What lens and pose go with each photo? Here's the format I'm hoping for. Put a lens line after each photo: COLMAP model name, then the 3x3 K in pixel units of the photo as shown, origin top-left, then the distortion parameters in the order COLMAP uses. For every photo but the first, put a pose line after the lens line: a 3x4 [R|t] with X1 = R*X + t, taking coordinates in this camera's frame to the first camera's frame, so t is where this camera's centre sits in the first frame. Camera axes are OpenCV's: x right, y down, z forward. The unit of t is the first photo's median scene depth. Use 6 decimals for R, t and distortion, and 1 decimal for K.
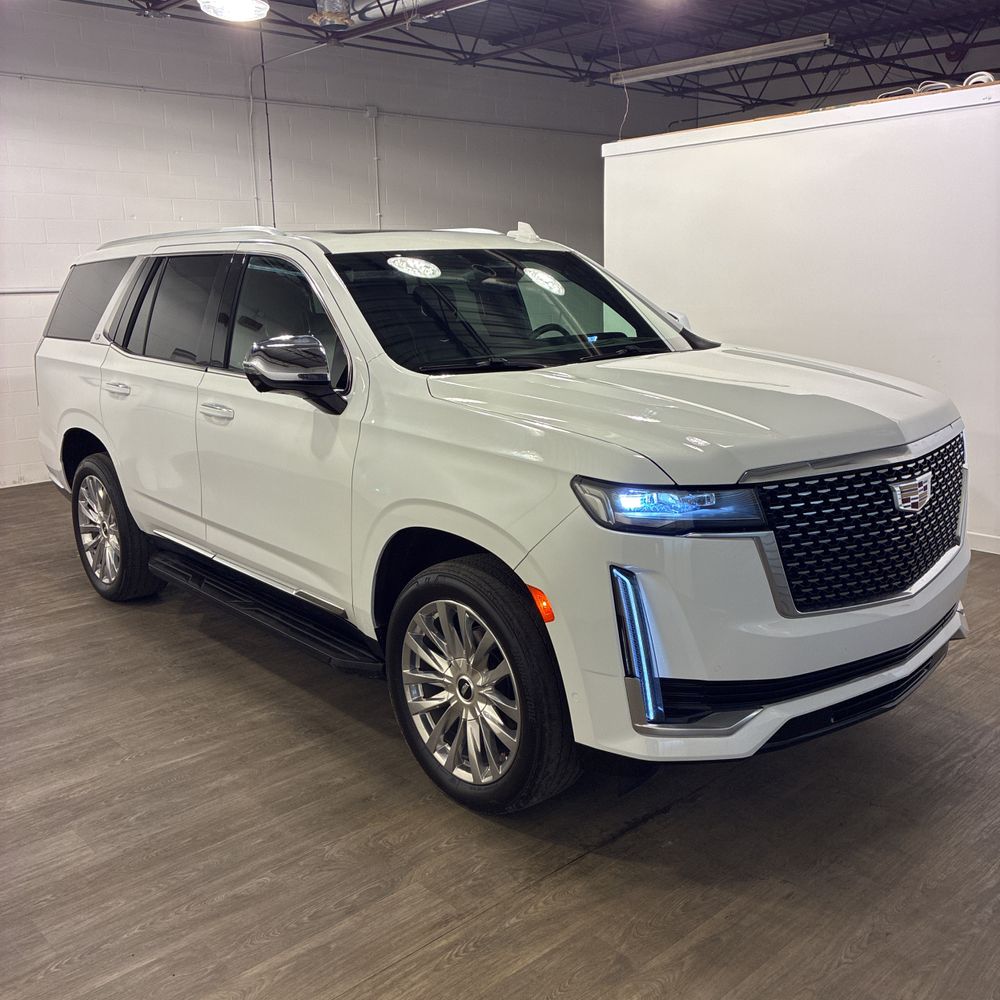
lens RADIAL K [[1016.9, 0, 503.6], [0, 1016.9, 499.1], [0, 0, 1]] dist [0.023989, 0.002034]
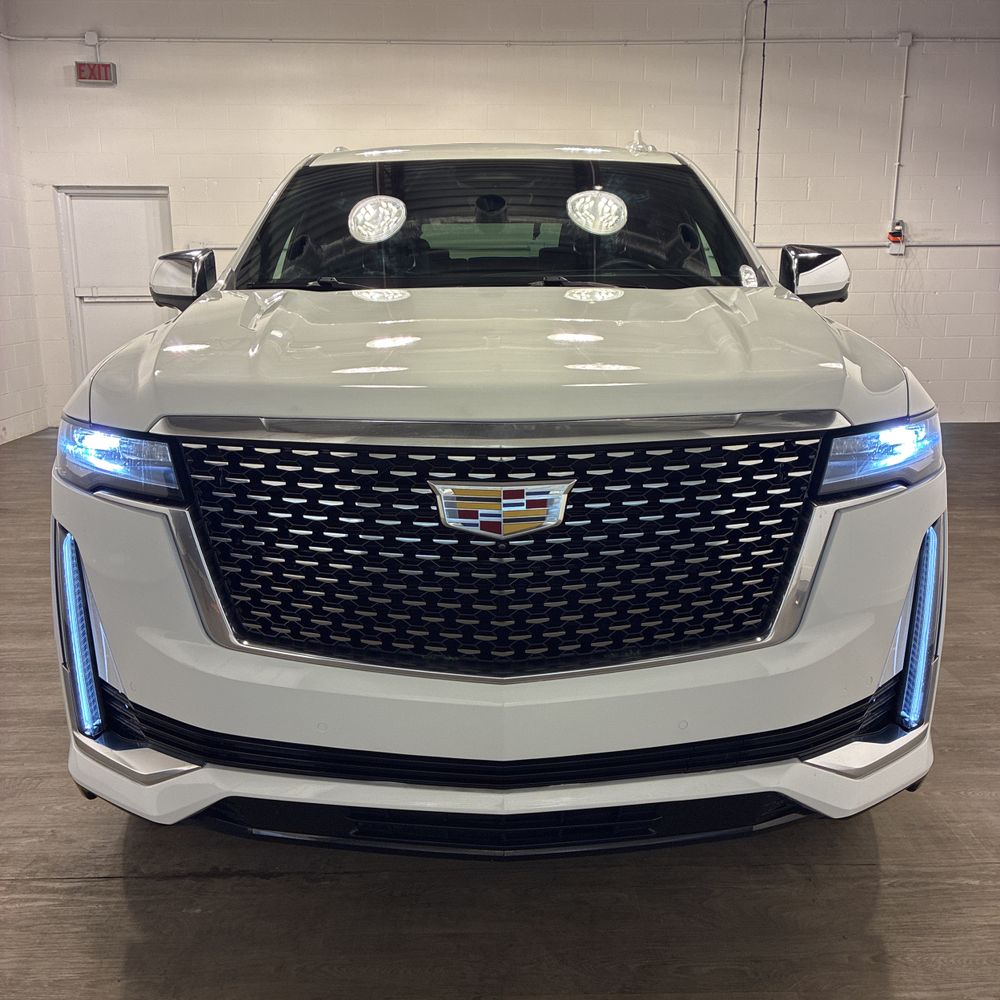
lens RADIAL K [[1020.1, 0, 509.5], [0, 1020.1, 497.6], [0, 0, 1]] dist [-0.005311, 0.056349]
pose [[0.753144, 0.164281, -0.637014, 0.671442], [-0.156648, 0.985250, 0.068882, -0.044829], [0.638934, 0.047909, 0.767769, 0.483873]]
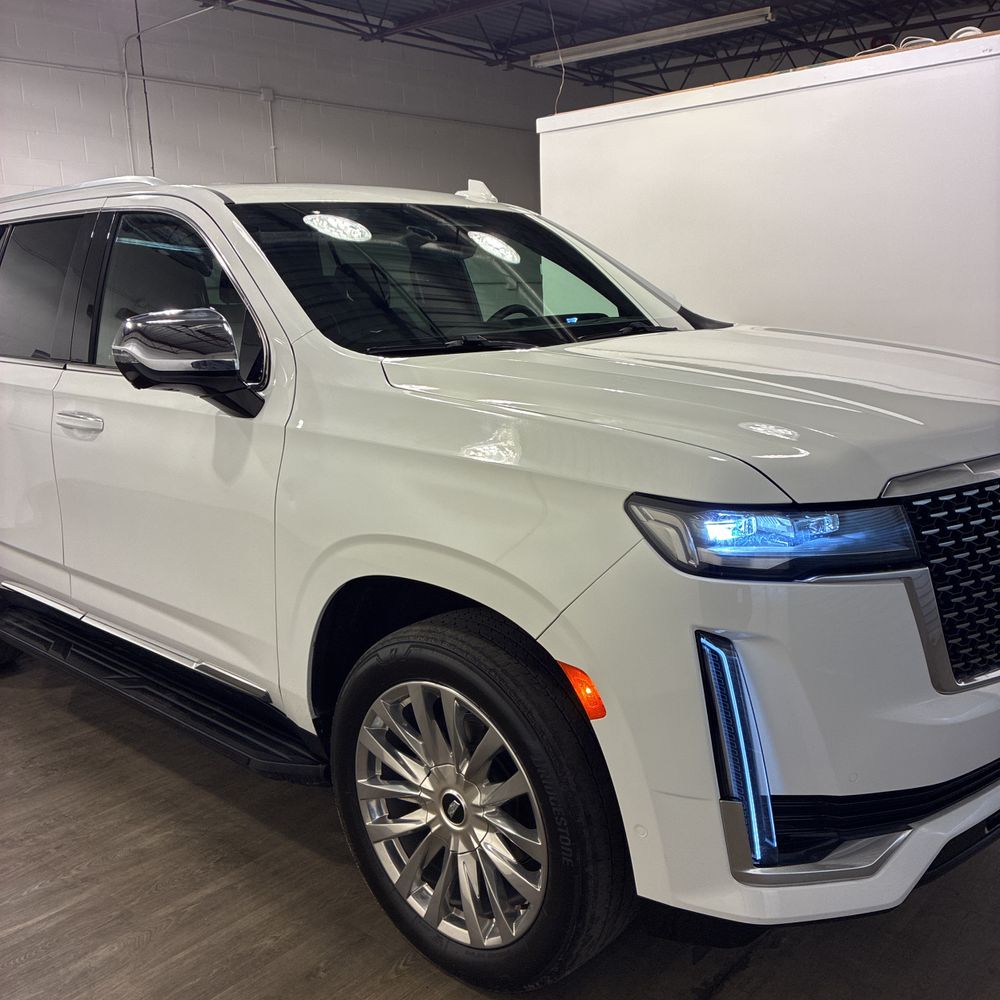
lens RADIAL K [[1020.1, 0, 509.5], [0, 1020.1, 497.6], [0, 0, 1]] dist [-0.005311, 0.056349]
pose [[0.994253, -0.030919, 0.102493, -0.059813], [0.032963, 0.999289, -0.018309, -0.008833], [-0.101854, 0.021583, 0.994565, 0.282609]]
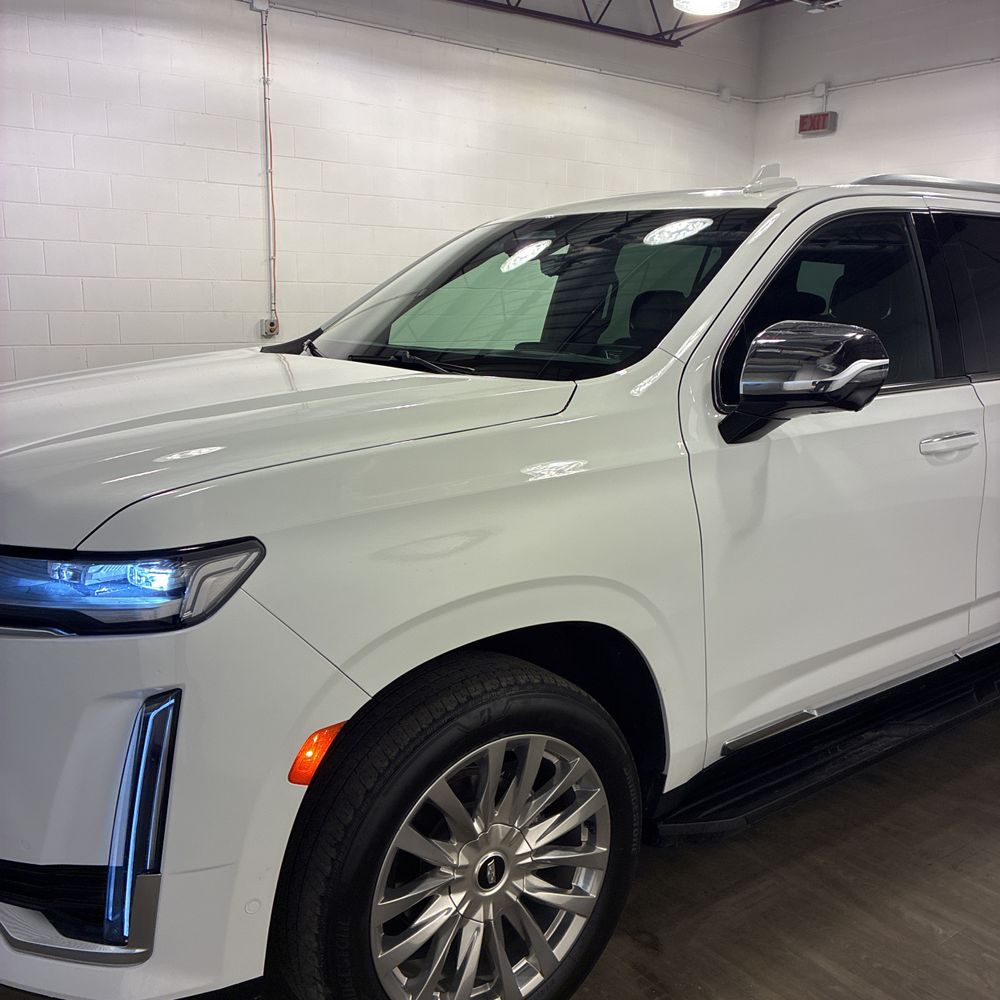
lens RADIAL K [[1020.1, 0, 509.5], [0, 1020.1, 497.6], [0, 0, 1]] dist [-0.005311, 0.056349]
pose [[-0.069902, 0.215939, -0.973902, 0.895893], [-0.229291, 0.946672, 0.226359, -0.252866], [0.970845, 0.239129, -0.016662, 1.235487]]
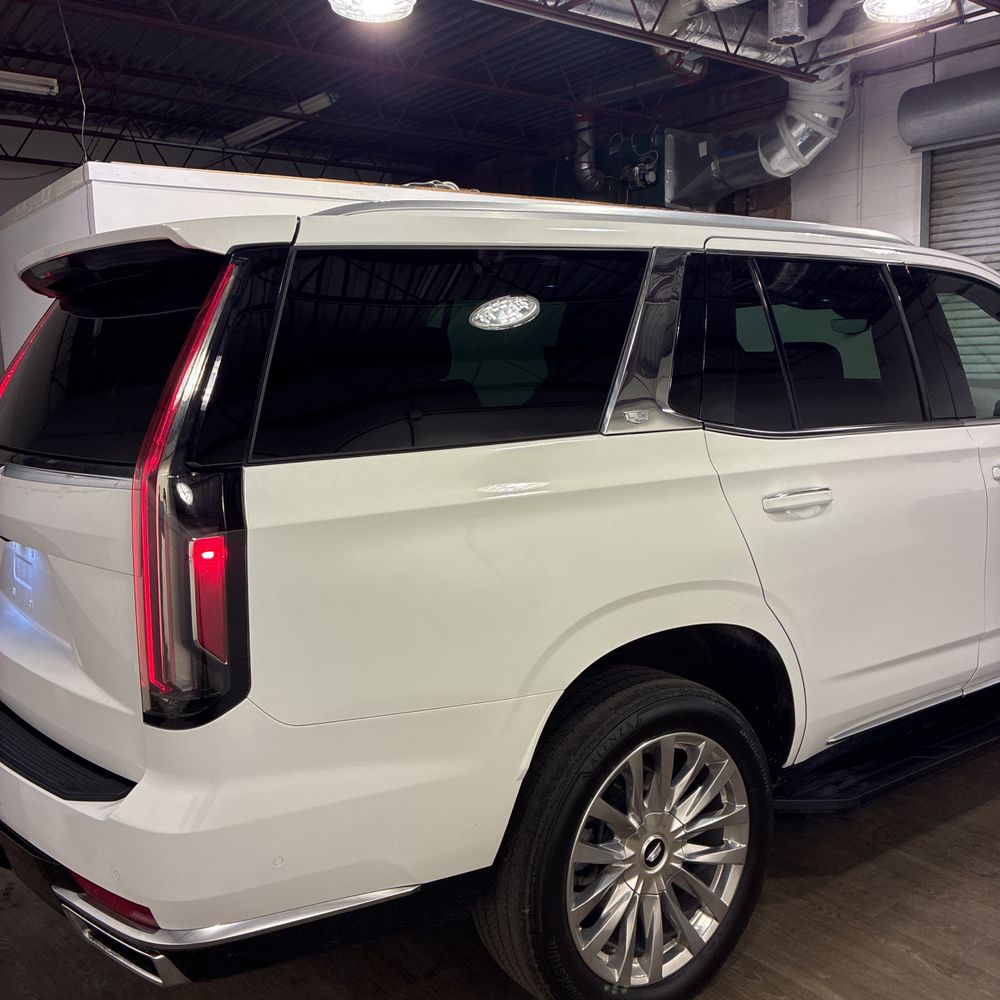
lens RADIAL K [[1018.6, 0, 492.7], [0, 1018.6, 498.8], [0, 0, 1]] dist [0.009965, 0.035255]
pose [[0.099051, -0.120564, 0.987752, -1.266325], [0.246156, 0.964751, 0.093073, -0.272858], [-0.964156, 0.233922, 0.125237, 1.526423]]
